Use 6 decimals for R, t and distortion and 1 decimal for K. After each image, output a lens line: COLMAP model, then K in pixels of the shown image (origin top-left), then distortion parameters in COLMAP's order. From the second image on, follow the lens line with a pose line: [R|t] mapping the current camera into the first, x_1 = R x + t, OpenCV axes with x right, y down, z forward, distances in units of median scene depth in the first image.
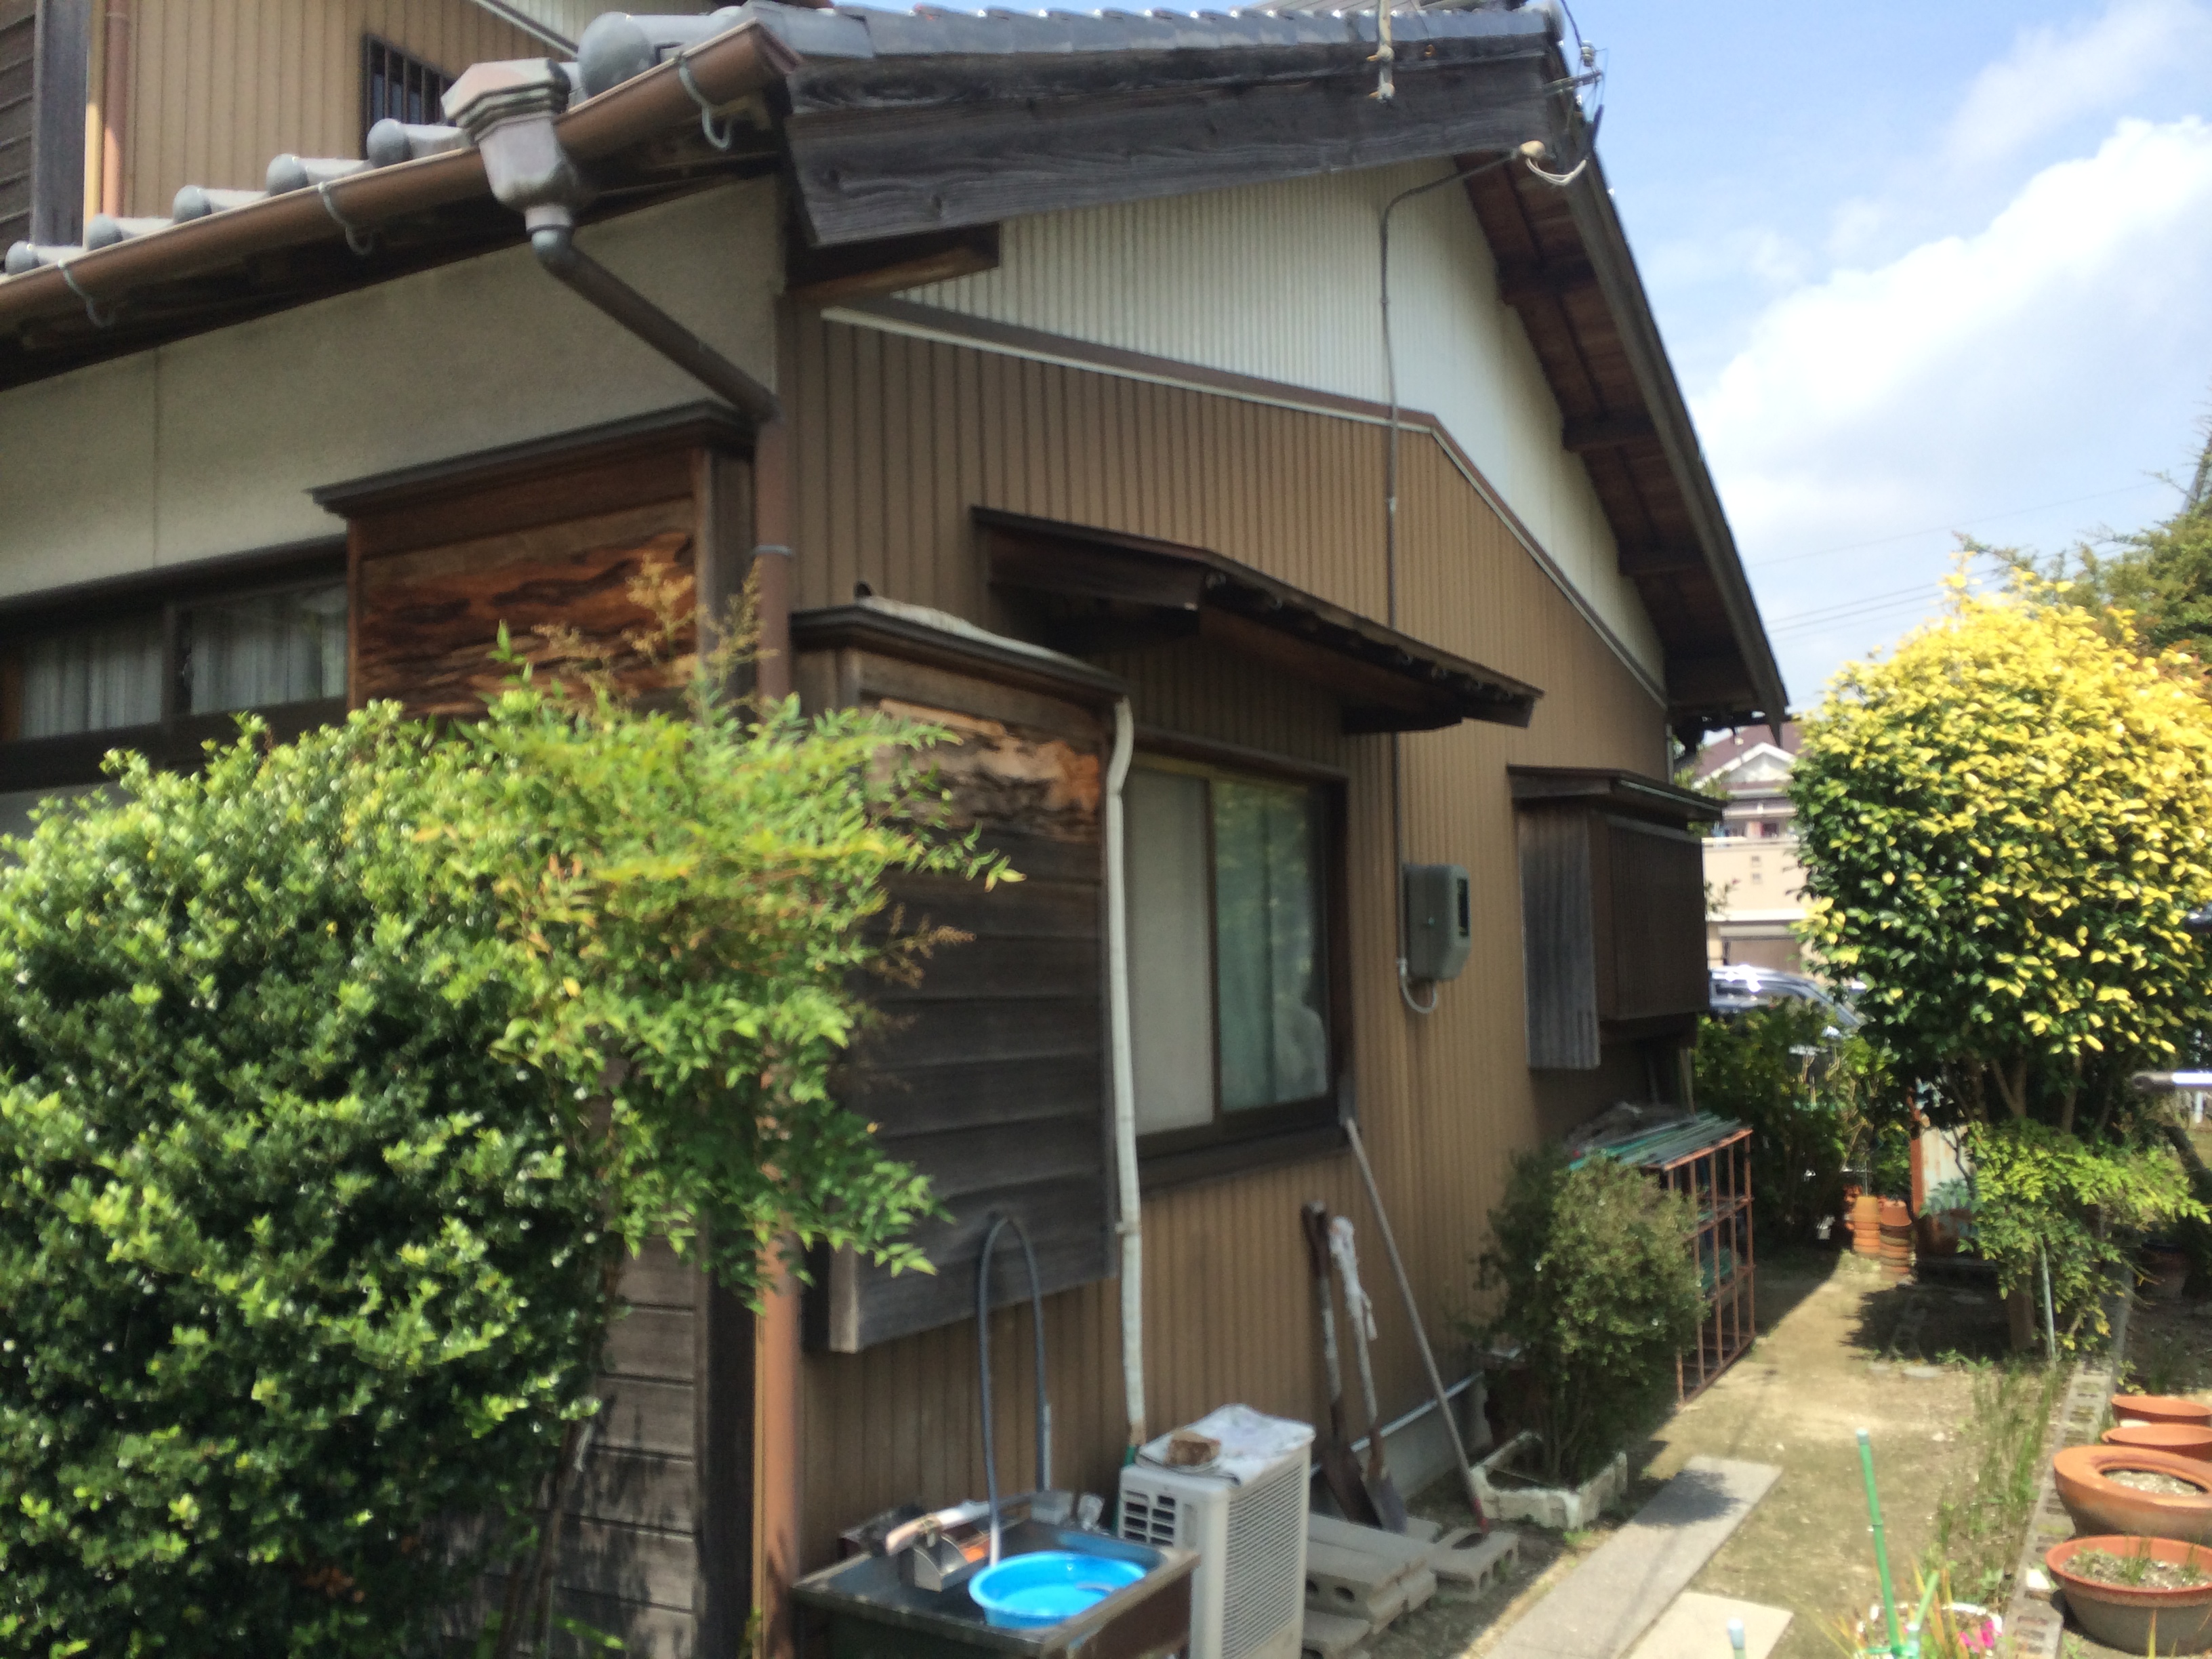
lens RADIAL K [[1925.4, 0, 1106.0], [0, 1925.4, 829.5], [0, 0, 1]] dist [0.107848, -0.009690]
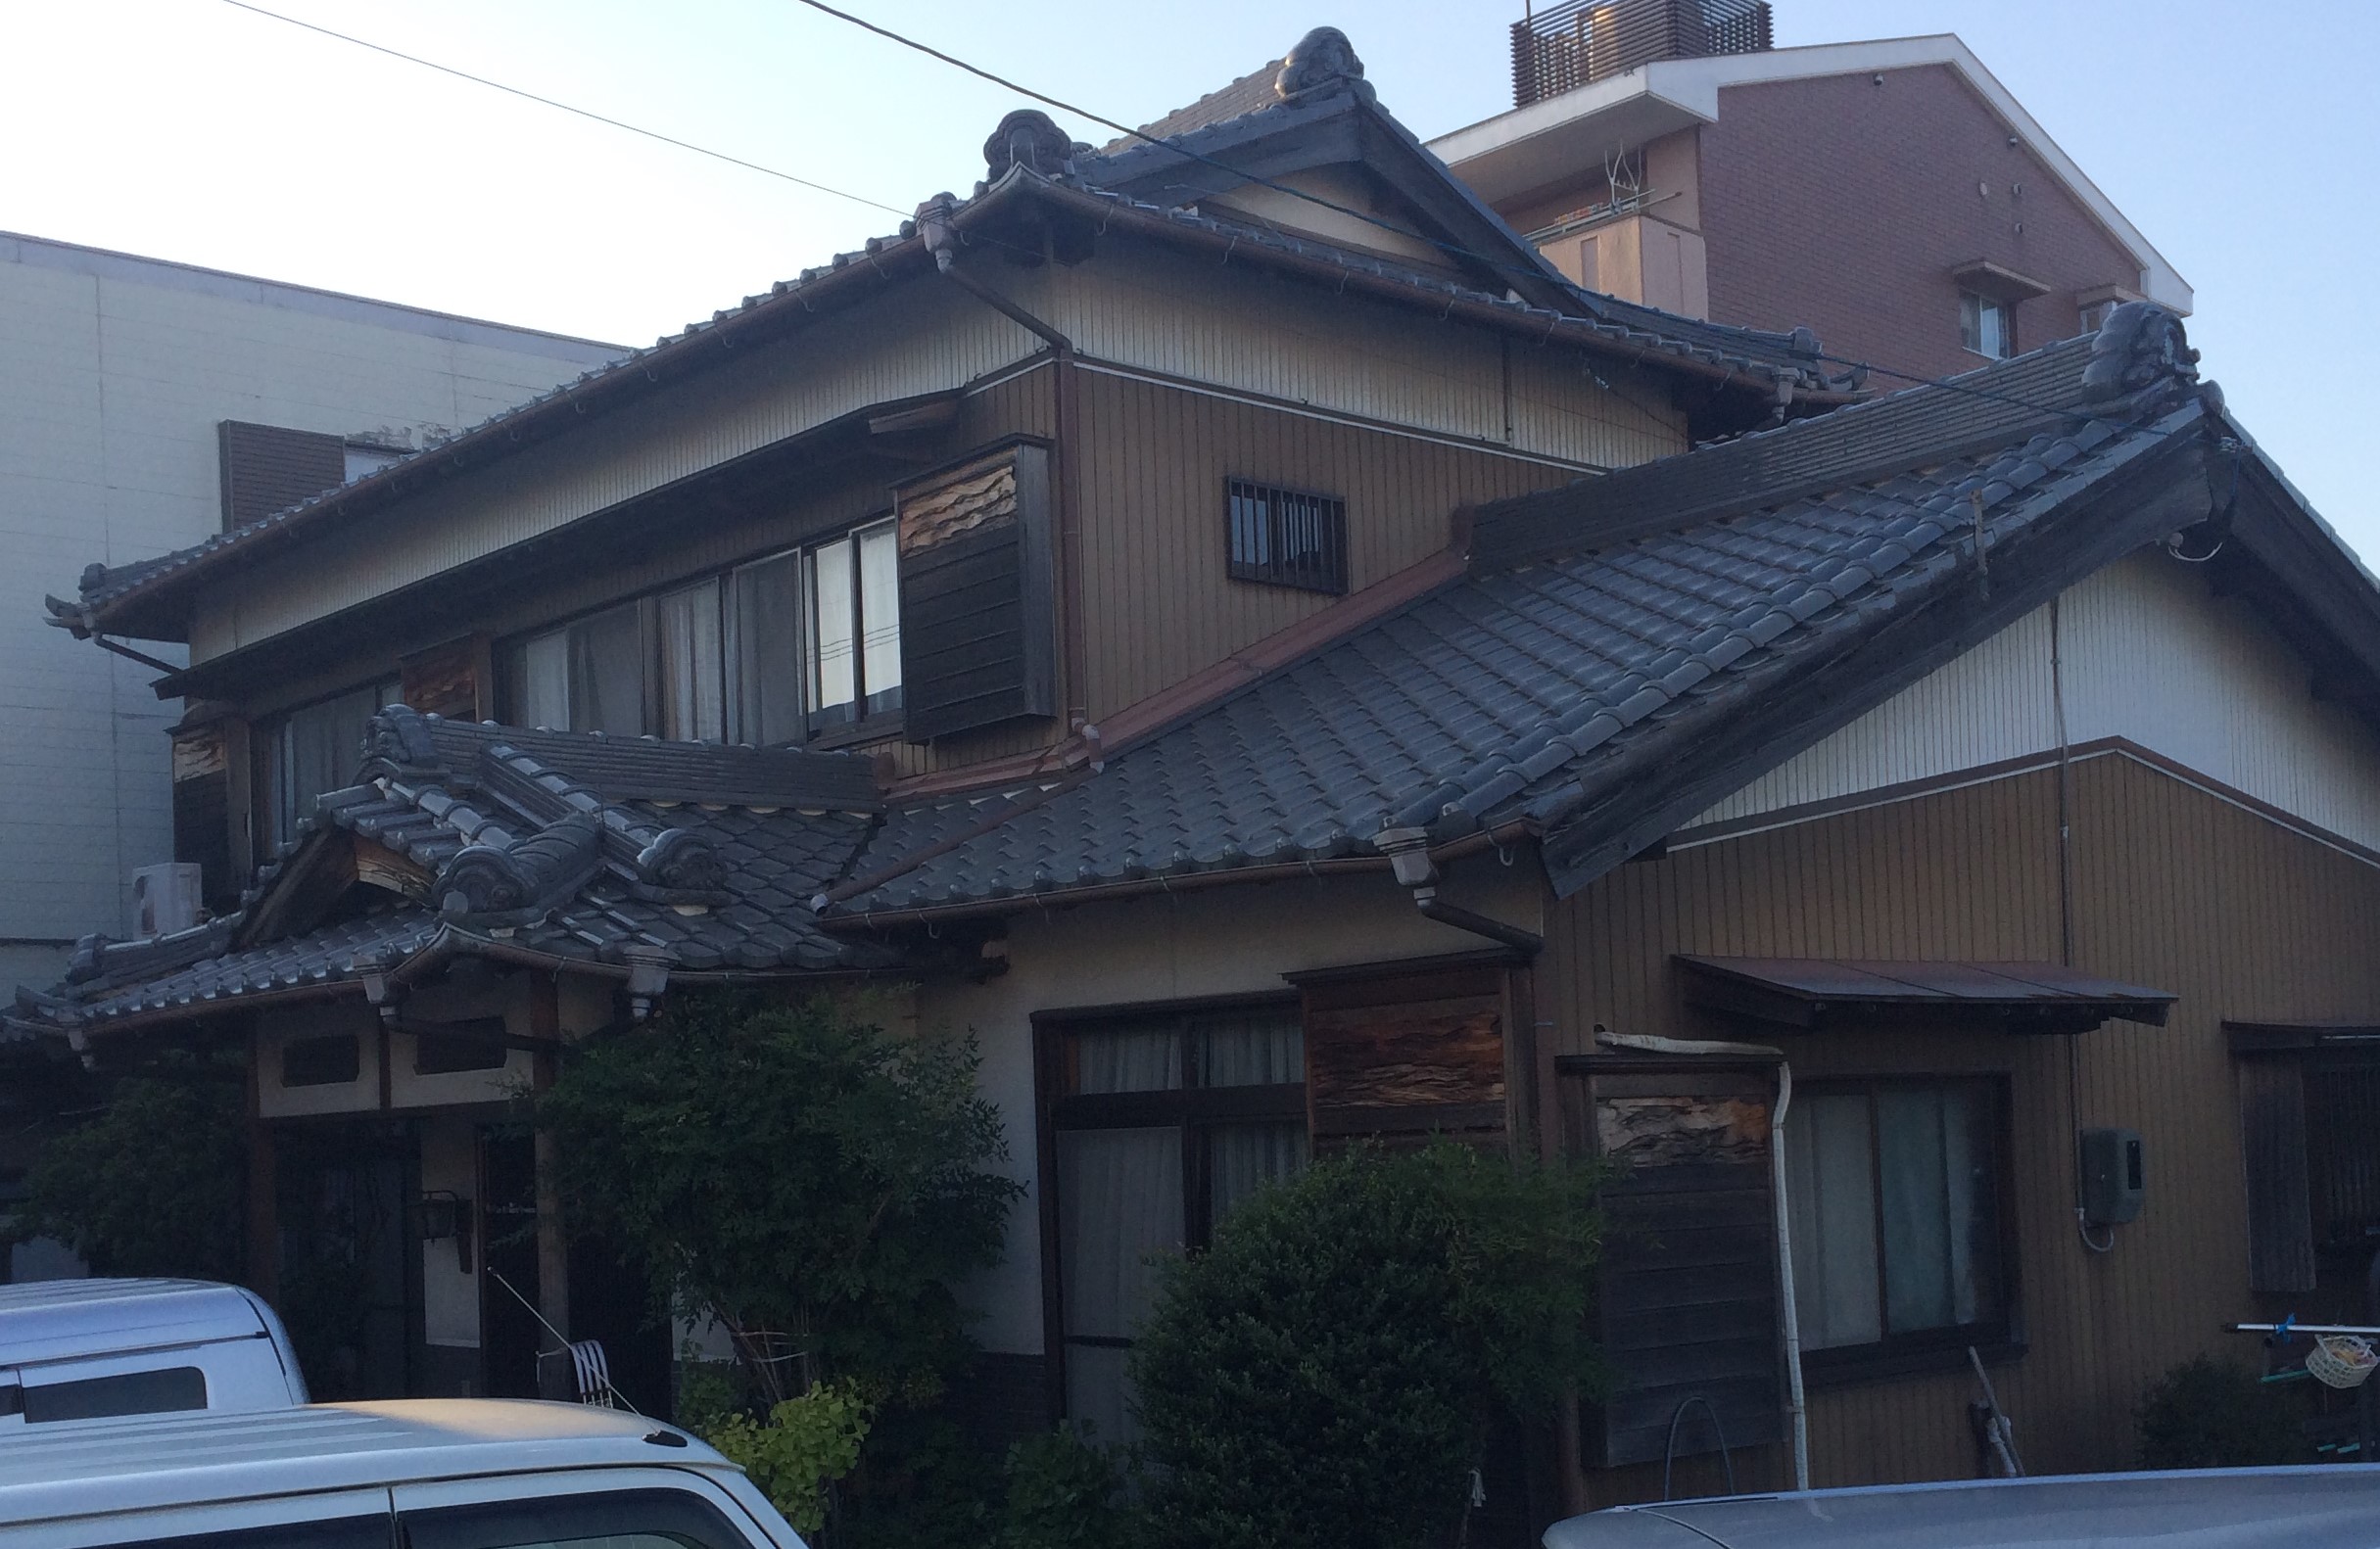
lens RADIAL K [[2712.9, 0, 1188.0], [0, 2712.9, 1064.7], [0, 0, 1]] dist [0.050229, -0.027663]
pose [[0.948087, -0.026114, -0.316936, 0.248364], [0.044181, 0.997774, 0.049950, -0.198332], [0.314926, -0.061360, 0.947131, -1.187575]]
